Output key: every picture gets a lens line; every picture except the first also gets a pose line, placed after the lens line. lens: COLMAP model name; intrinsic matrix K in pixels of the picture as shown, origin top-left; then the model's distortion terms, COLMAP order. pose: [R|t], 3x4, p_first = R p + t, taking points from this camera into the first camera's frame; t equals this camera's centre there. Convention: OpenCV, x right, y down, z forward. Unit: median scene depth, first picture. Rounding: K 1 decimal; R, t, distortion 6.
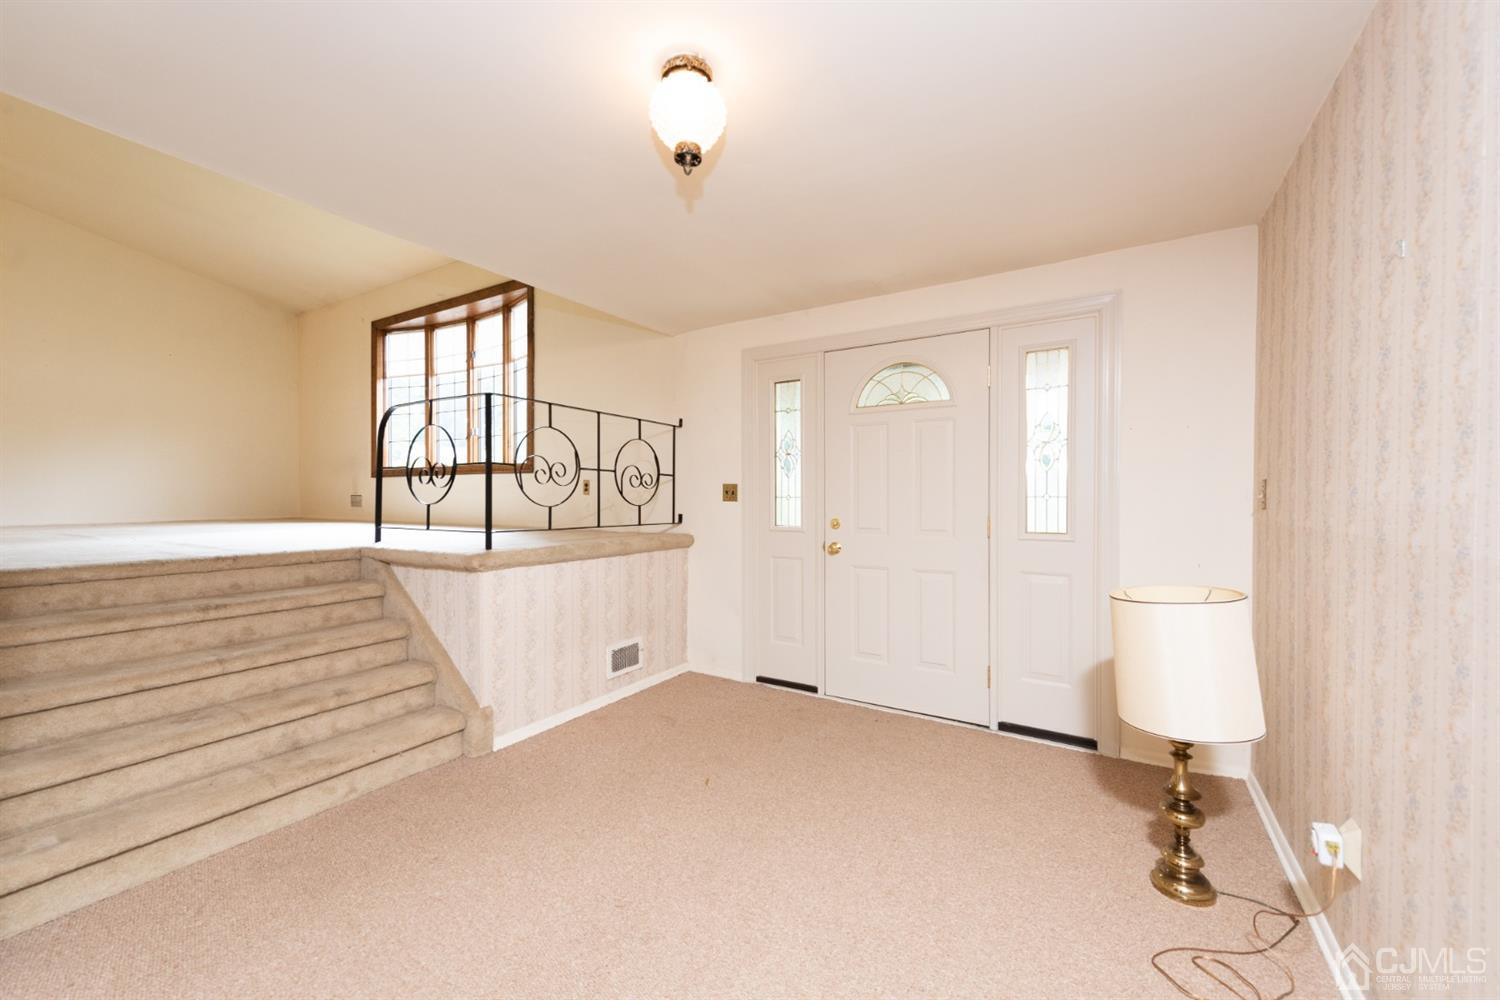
lens RADIAL K [[597.3, 0, 750.0], [0, 597.3, 500.0], [0, 0, 1]] dist [0.000412, -0.000330]
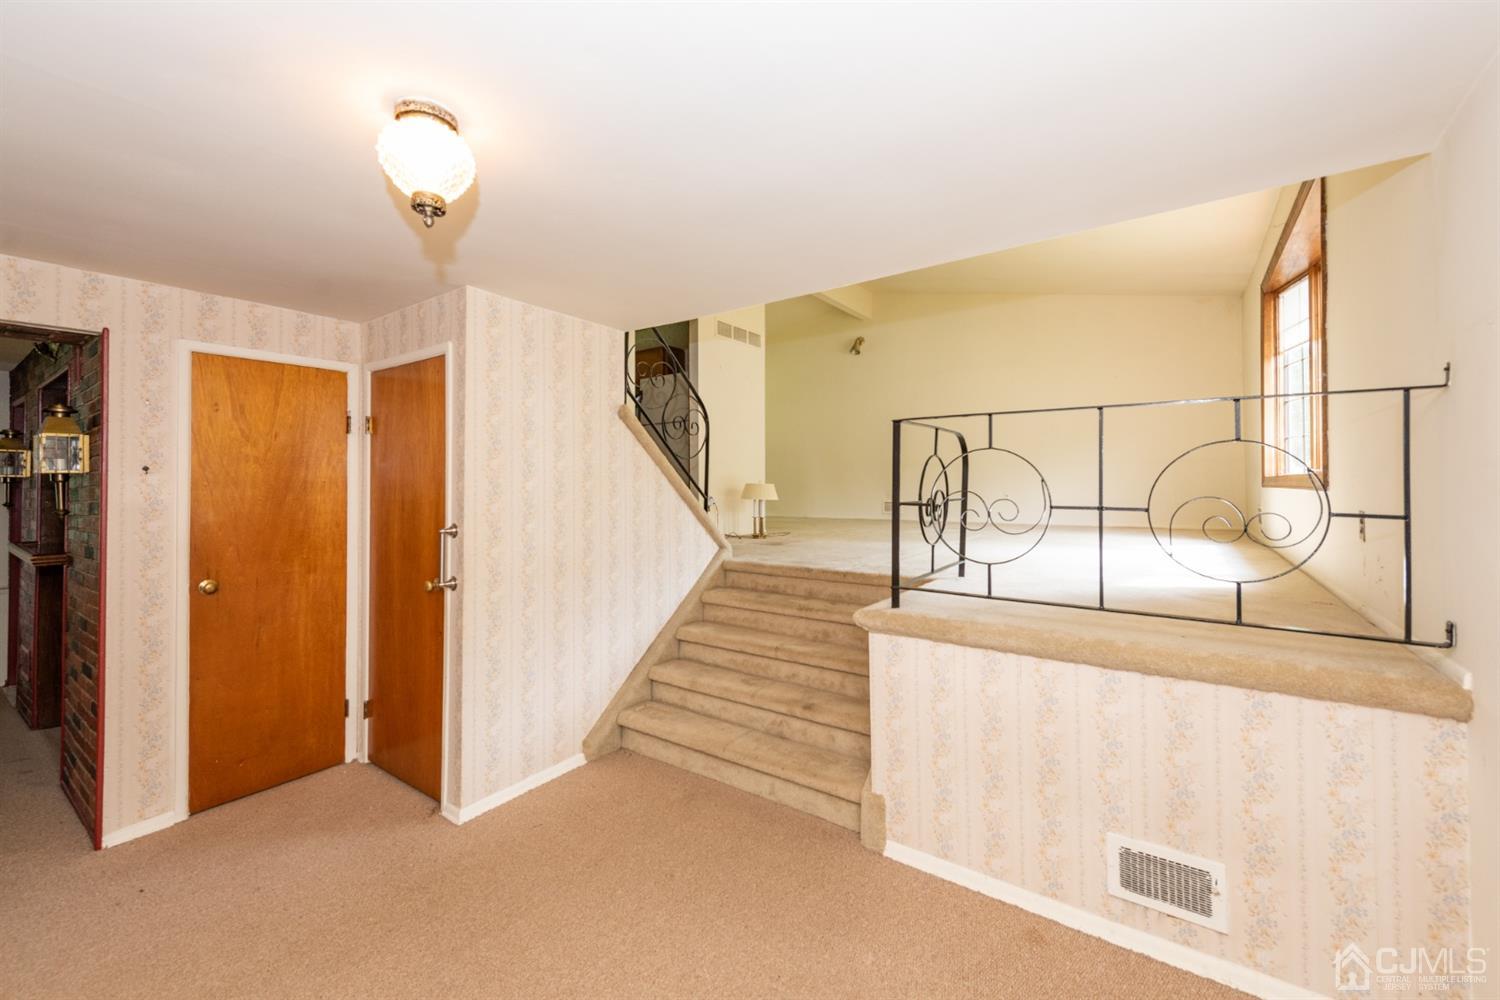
lens RADIAL K [[607.6, 0, 756.6], [0, 607.6, 474.4], [0, 0, 1]] dist [0.000772, 0.000113]
pose [[-0.083274, -0.015482, -0.996406, 0.373953], [-0.000367, 0.999880, -0.015505, -0.079015], [0.996527, -0.000925, -0.083270, 0.778202]]
